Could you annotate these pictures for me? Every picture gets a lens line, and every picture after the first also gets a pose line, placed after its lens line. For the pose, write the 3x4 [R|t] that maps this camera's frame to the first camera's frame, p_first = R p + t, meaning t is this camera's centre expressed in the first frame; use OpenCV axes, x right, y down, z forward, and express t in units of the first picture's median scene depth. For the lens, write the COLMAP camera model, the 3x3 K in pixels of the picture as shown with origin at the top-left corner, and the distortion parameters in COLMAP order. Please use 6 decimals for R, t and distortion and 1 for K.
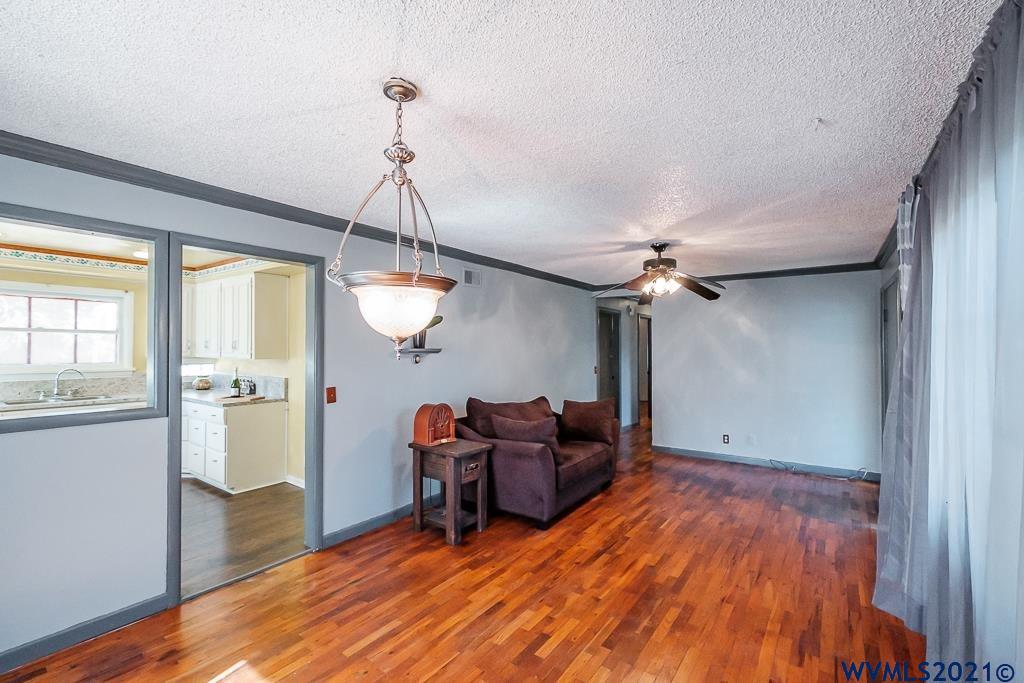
lens RADIAL K [[452.6, 0, 515.4], [0, 452.6, 342.9], [0, 0, 1]] dist [-0.003951, -0.000677]
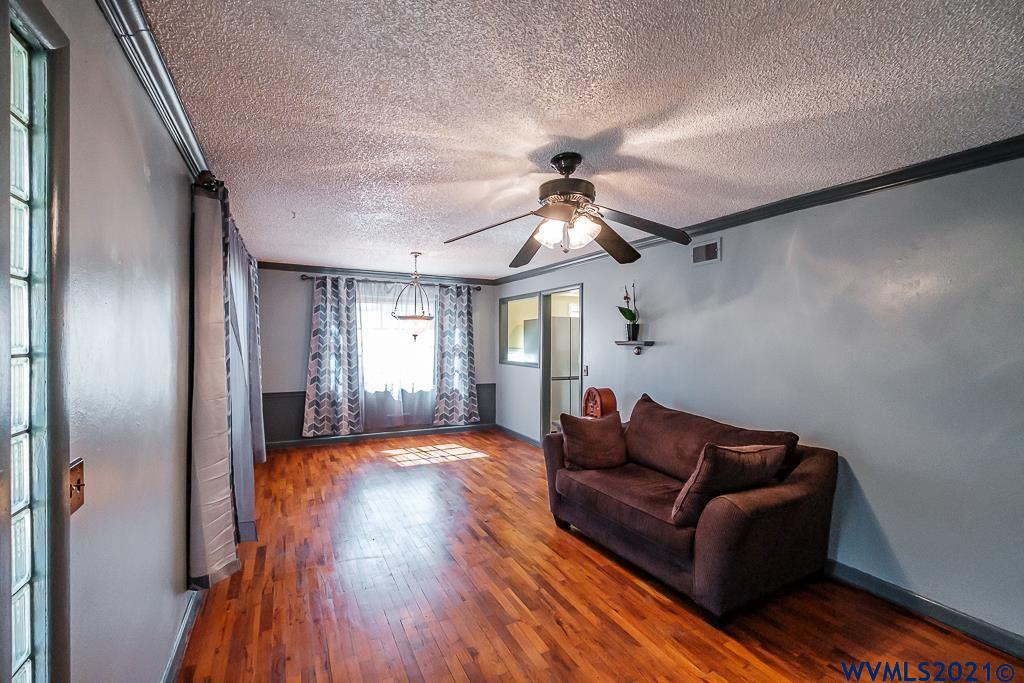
lens RADIAL K [[452.6, 0, 514.7], [0, 452.6, 342.7], [0, 0, 1]] dist [-0.003951, -0.000677]
pose [[-0.467120, -0.000205, -0.884194, 0.969140], [-0.001524, 0.999999, 0.000573, 0.018370], [0.884193, 0.001615, -0.467119, 1.367299]]
